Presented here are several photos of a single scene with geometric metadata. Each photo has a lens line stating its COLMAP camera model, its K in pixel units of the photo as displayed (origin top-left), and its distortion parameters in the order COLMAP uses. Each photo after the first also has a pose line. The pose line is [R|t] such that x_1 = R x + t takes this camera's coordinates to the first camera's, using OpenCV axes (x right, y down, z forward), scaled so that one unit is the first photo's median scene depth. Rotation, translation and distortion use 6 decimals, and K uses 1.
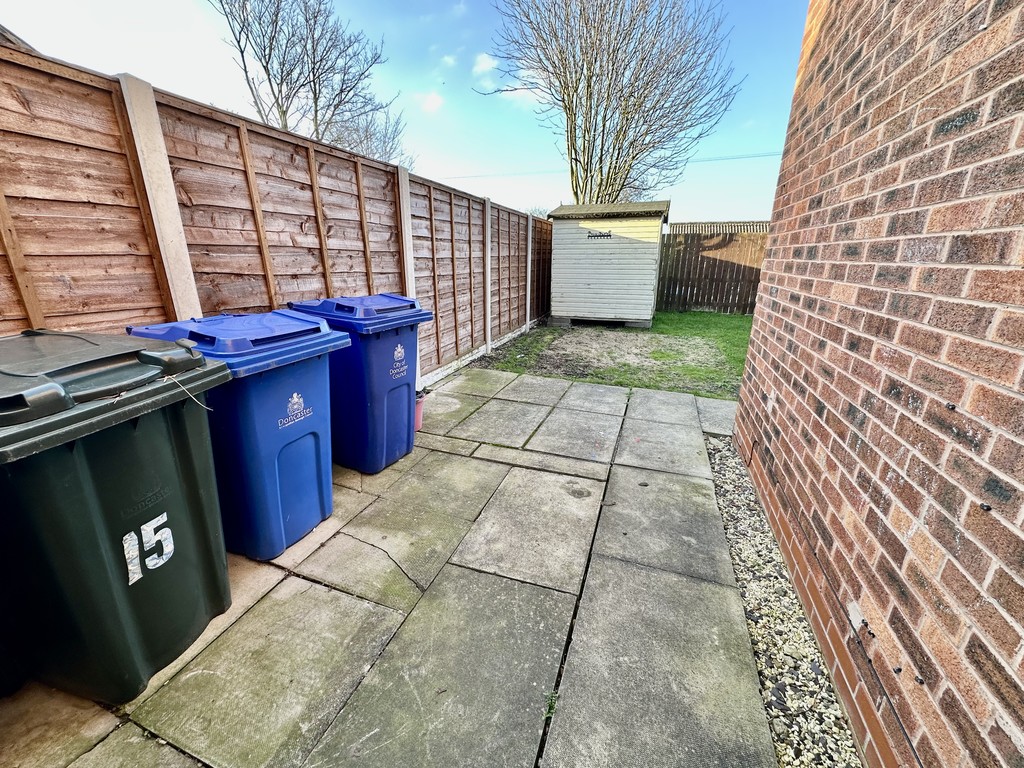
lens RADIAL K [[406.7, 0, 509.3], [0, 406.7, 383.5], [0, 0, 1]] dist [-0.002951, 0.000601]
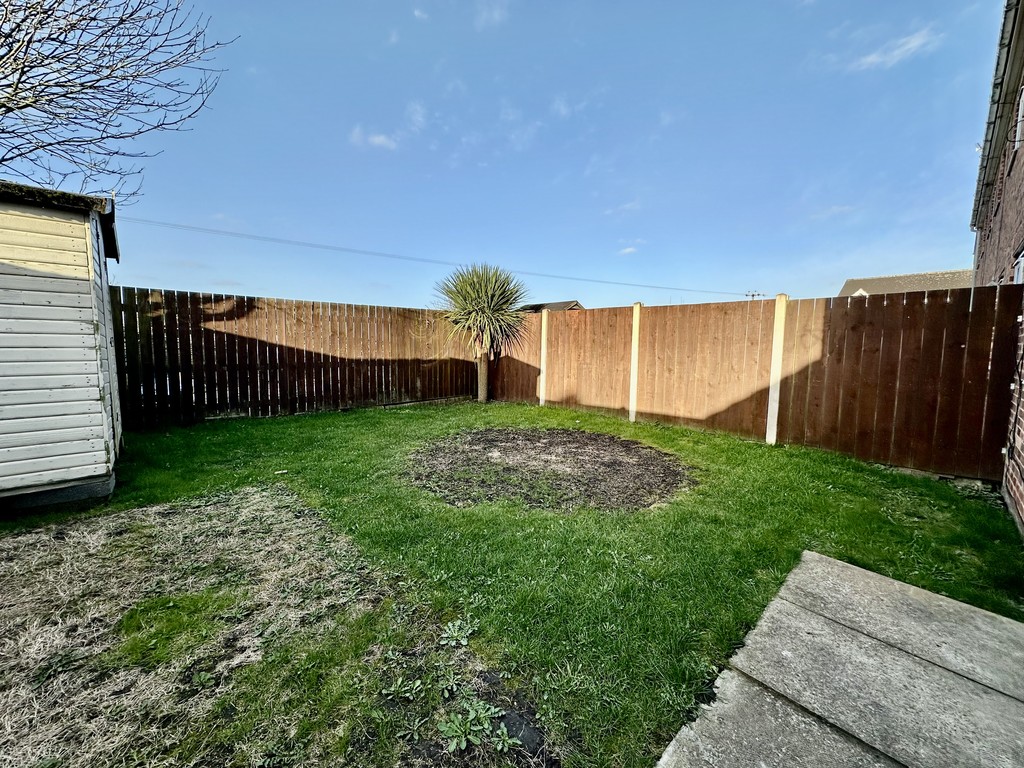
lens RADIAL K [[406.7, 0, 509.9], [0, 406.7, 381.2], [0, 0, 1]] dist [-0.002951, 0.000601]
pose [[0.457762, -0.073112, 0.886064, 0.176147], [0.256044, 0.965231, -0.052634, -0.115608], [-0.851408, 0.250965, 0.460566, 0.446004]]
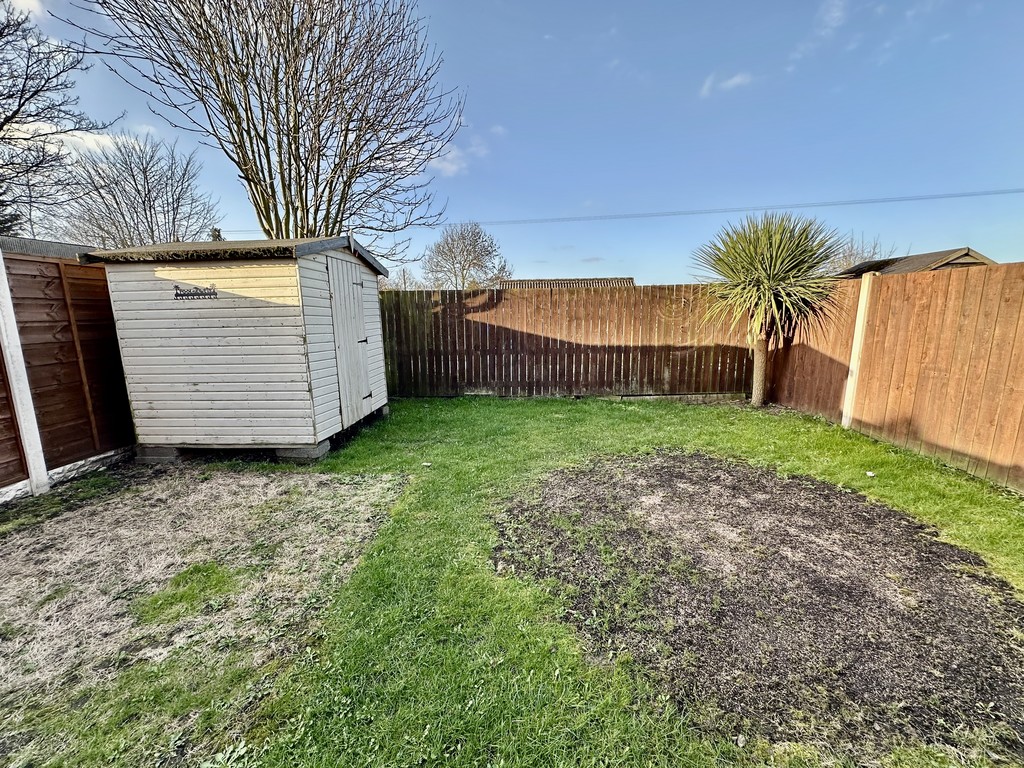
lens RADIAL K [[406.7, 0, 510.9], [0, 406.7, 379.9], [0, 0, 1]] dist [-0.002951, 0.000601]
pose [[0.957305, -0.063188, 0.282090, 0.415442], [0.101881, 0.986954, -0.124668, -0.136066], [-0.270533, 0.148085, 0.951253, 0.377209]]
